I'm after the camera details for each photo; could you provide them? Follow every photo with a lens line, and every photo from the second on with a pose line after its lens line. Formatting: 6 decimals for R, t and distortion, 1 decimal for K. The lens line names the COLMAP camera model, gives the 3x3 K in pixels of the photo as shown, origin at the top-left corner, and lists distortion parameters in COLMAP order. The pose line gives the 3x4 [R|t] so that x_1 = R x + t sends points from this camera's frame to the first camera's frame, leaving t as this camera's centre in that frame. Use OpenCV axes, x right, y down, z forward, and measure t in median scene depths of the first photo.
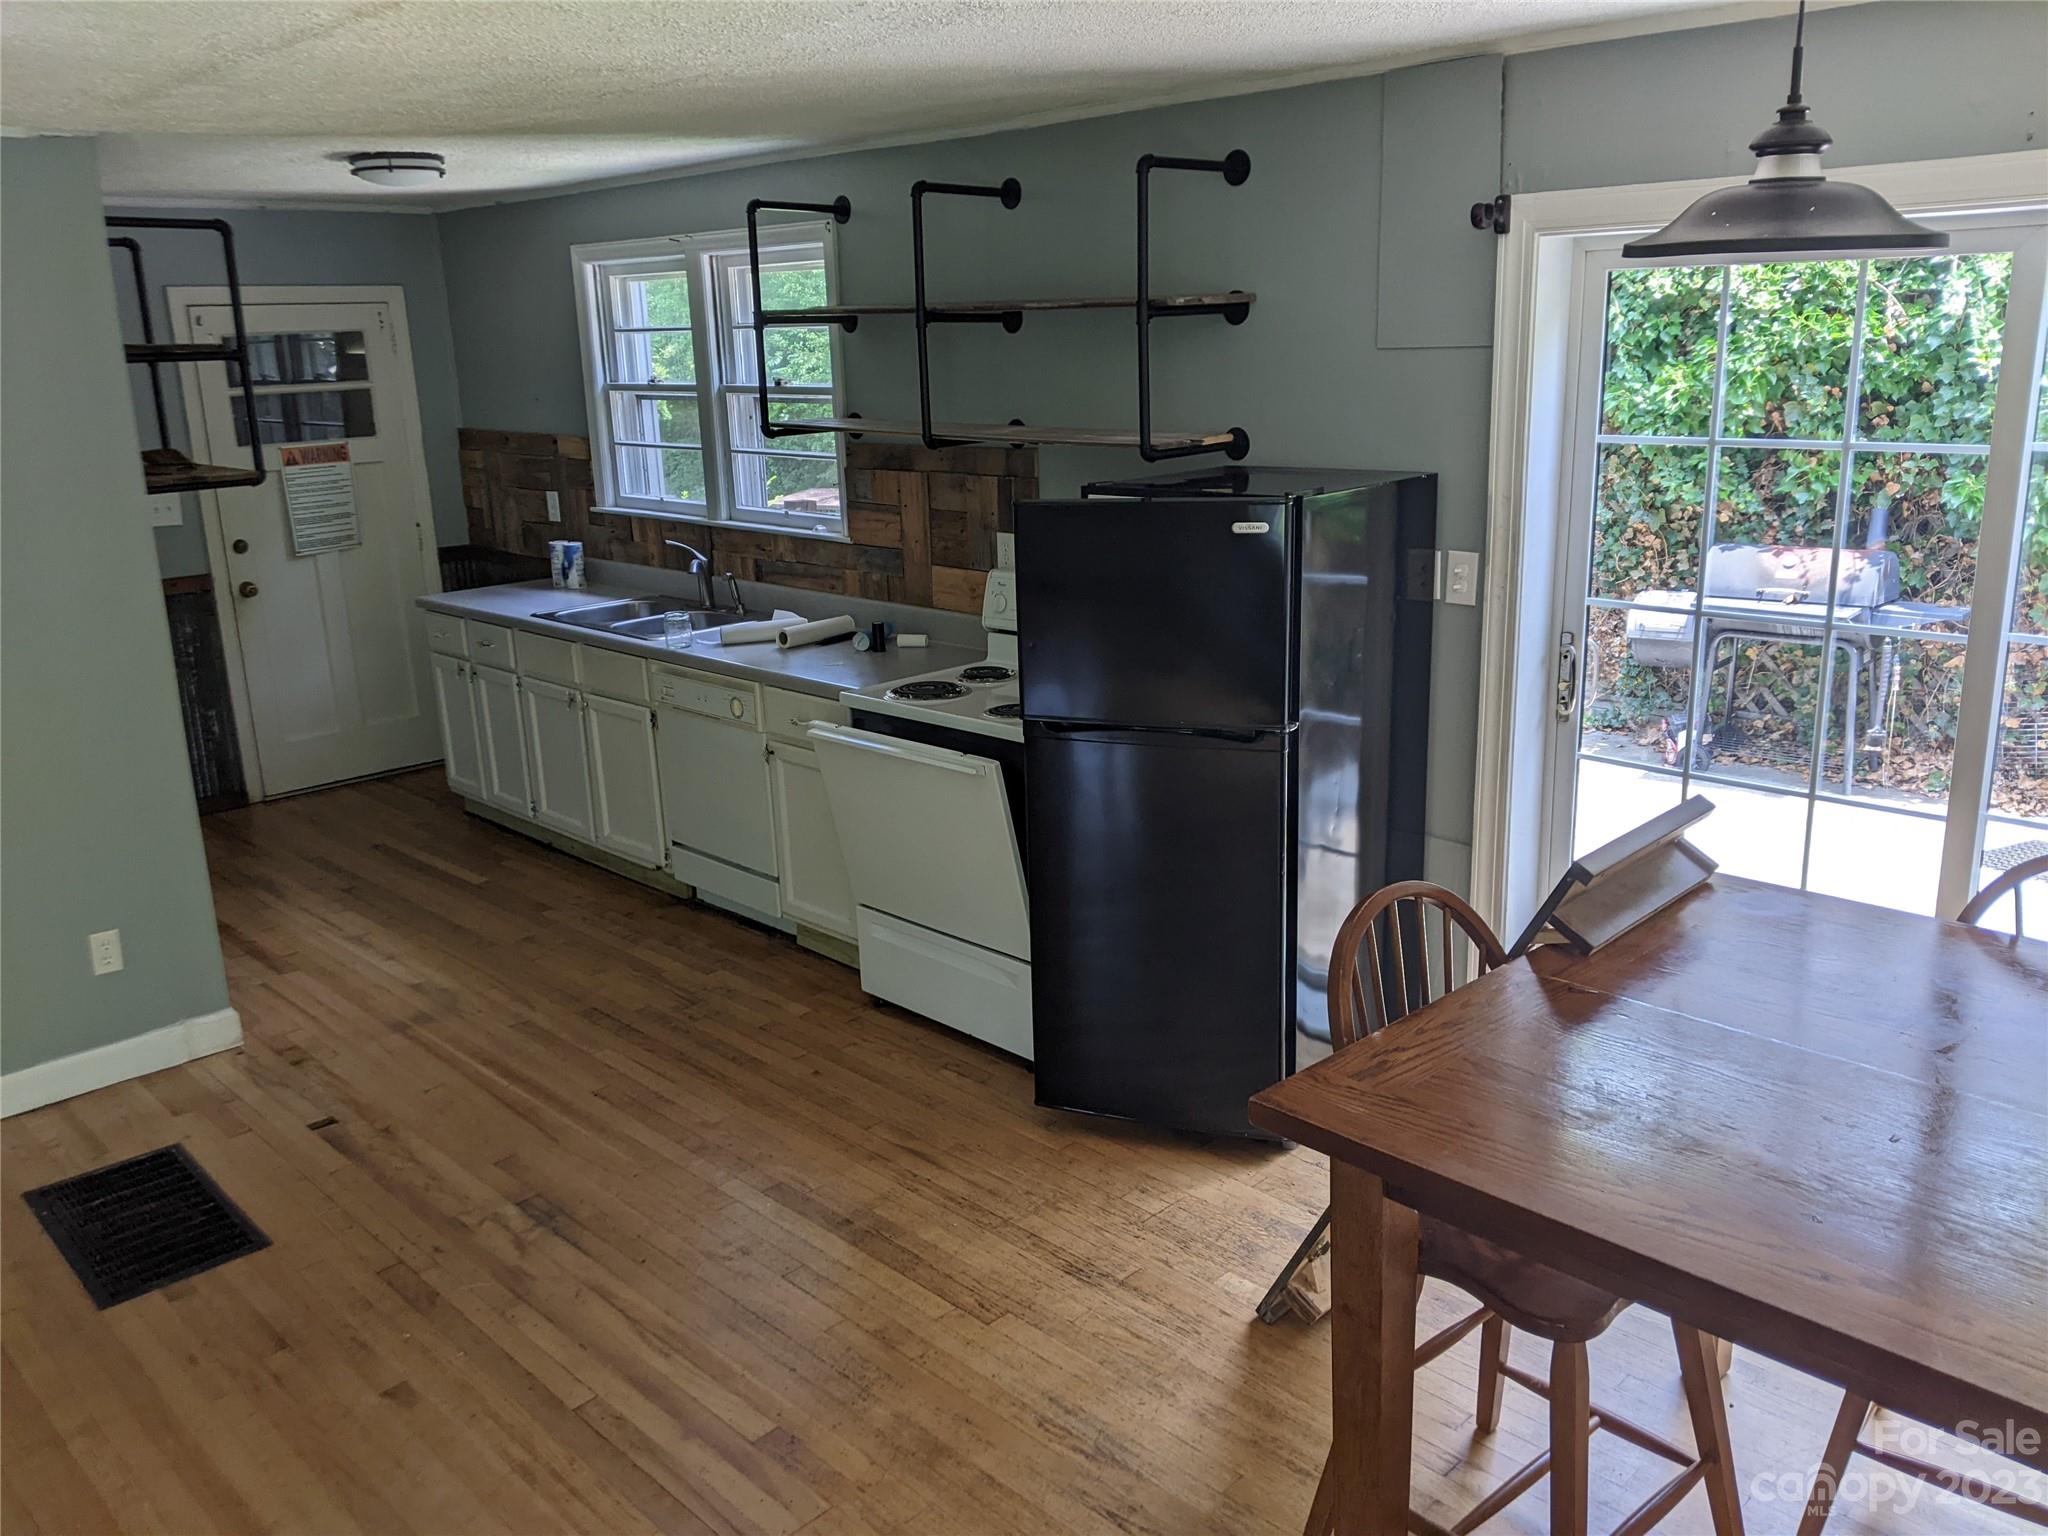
lens RADIAL K [[1621.9, 0, 1024.0], [0, 1621.9, 768.0], [0, 0, 1]] dist [0.063932, -0.096389]
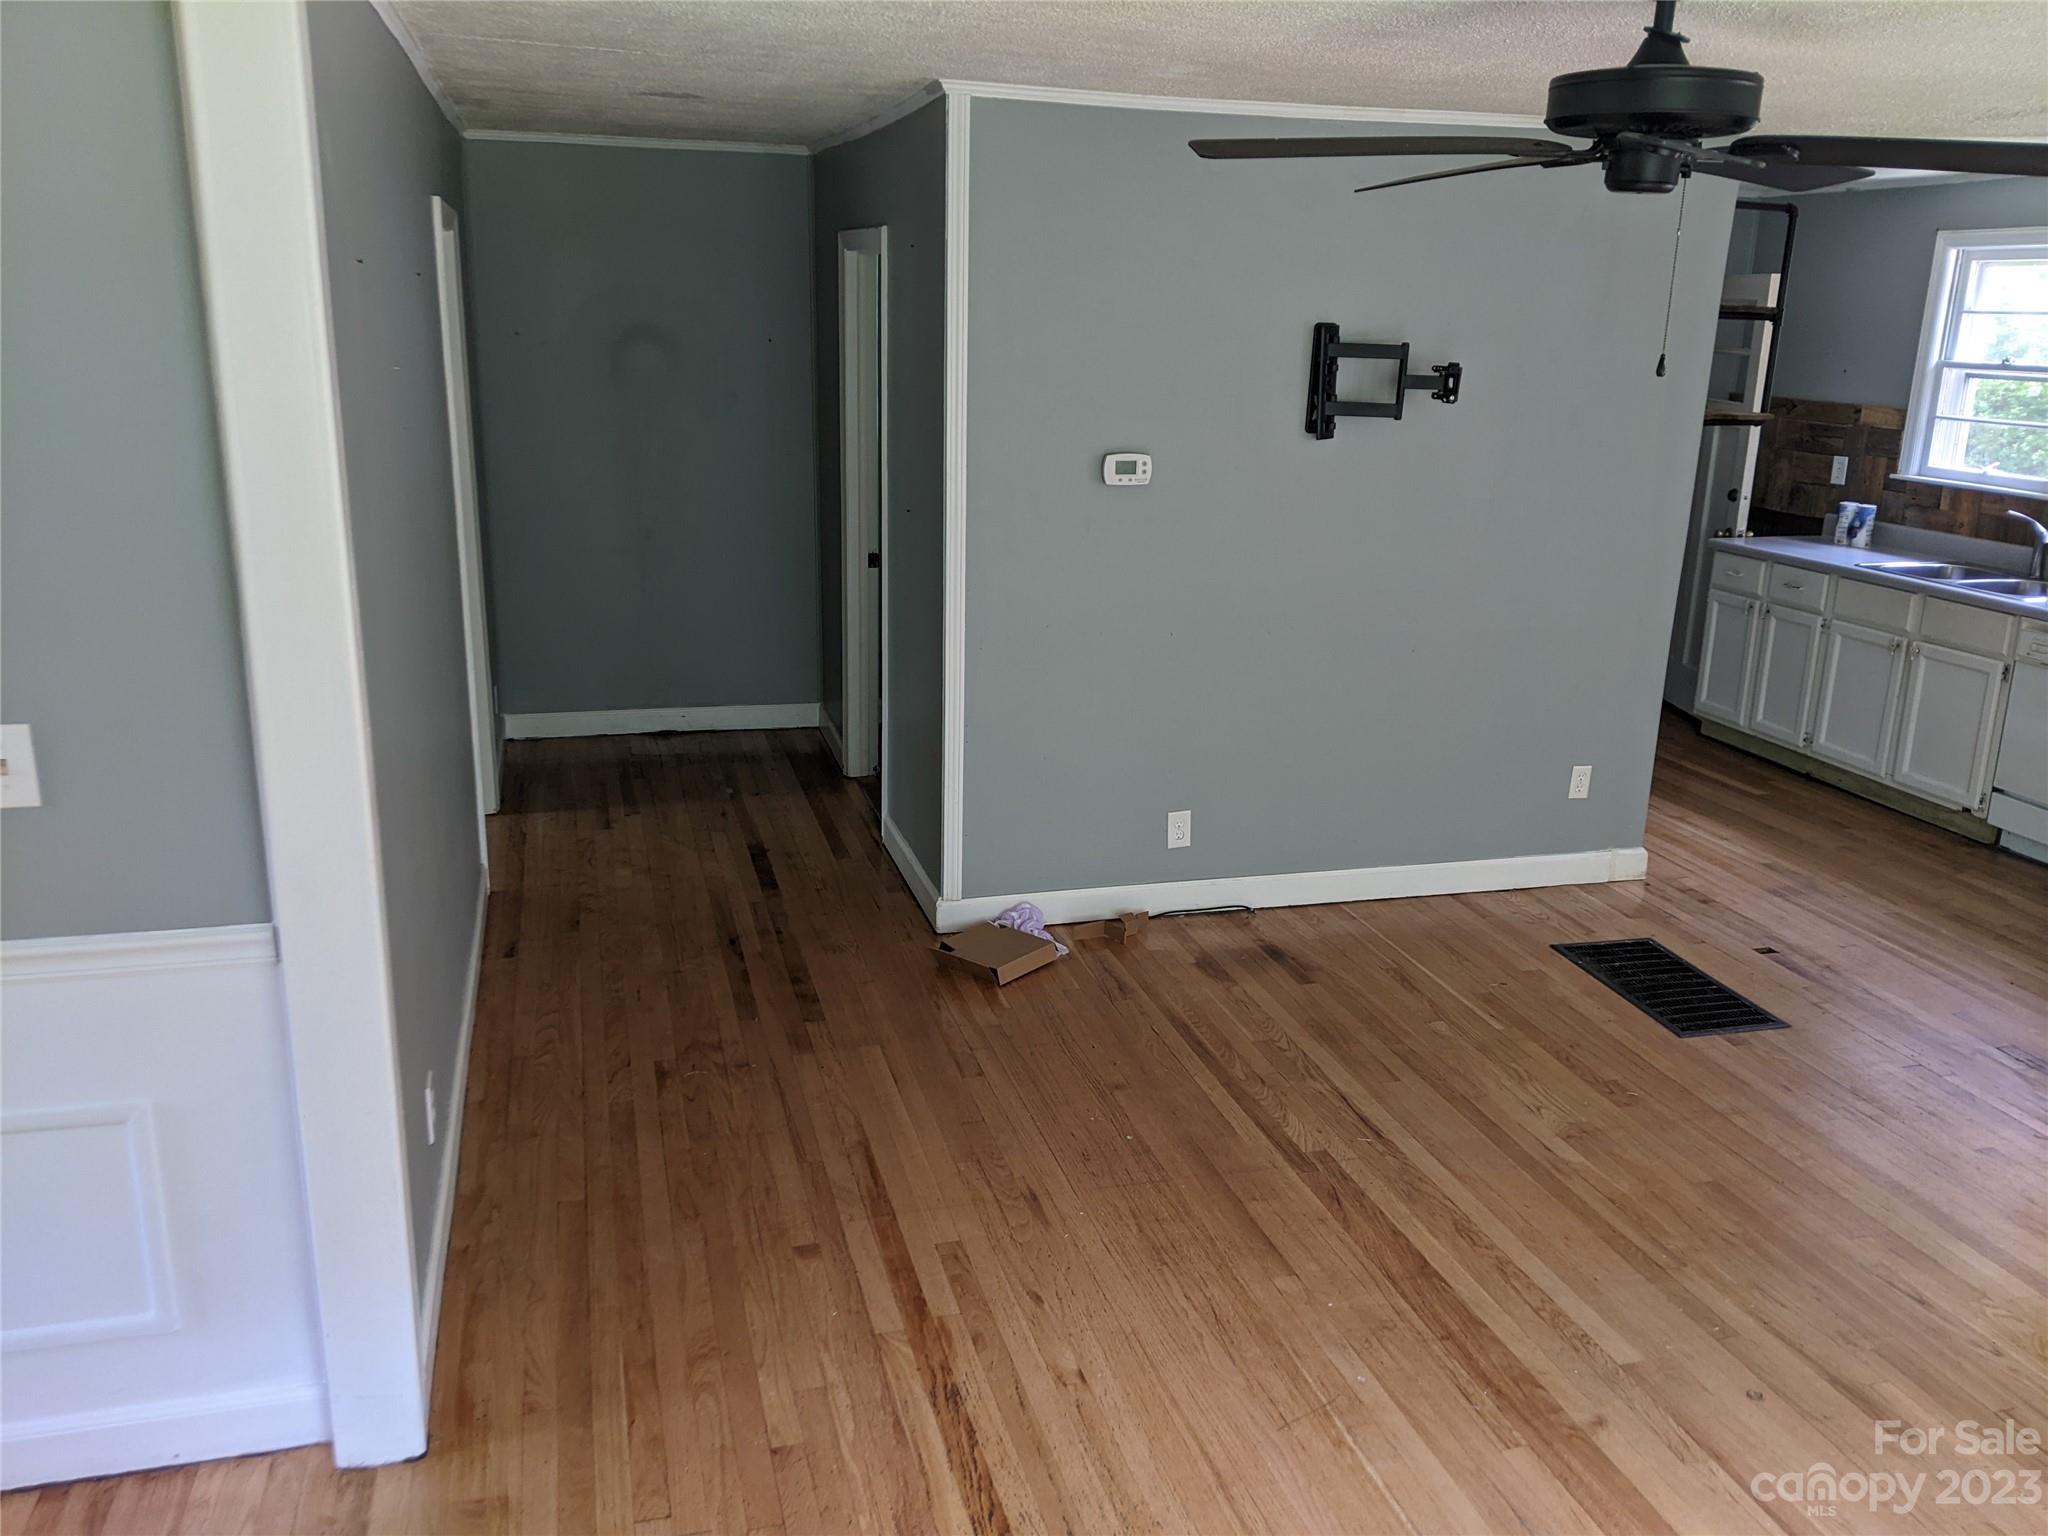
lens RADIAL K [[1621.9, 0, 1024.0], [0, 1621.9, 768.0], [0, 0, 1]] dist [0.063932, -0.096389]
pose [[0.873540, 0.179055, -0.452623, -0.264256], [-0.173384, 0.983351, 0.054386, 0.077743], [0.454826, 0.030970, 0.890042, -0.235872]]
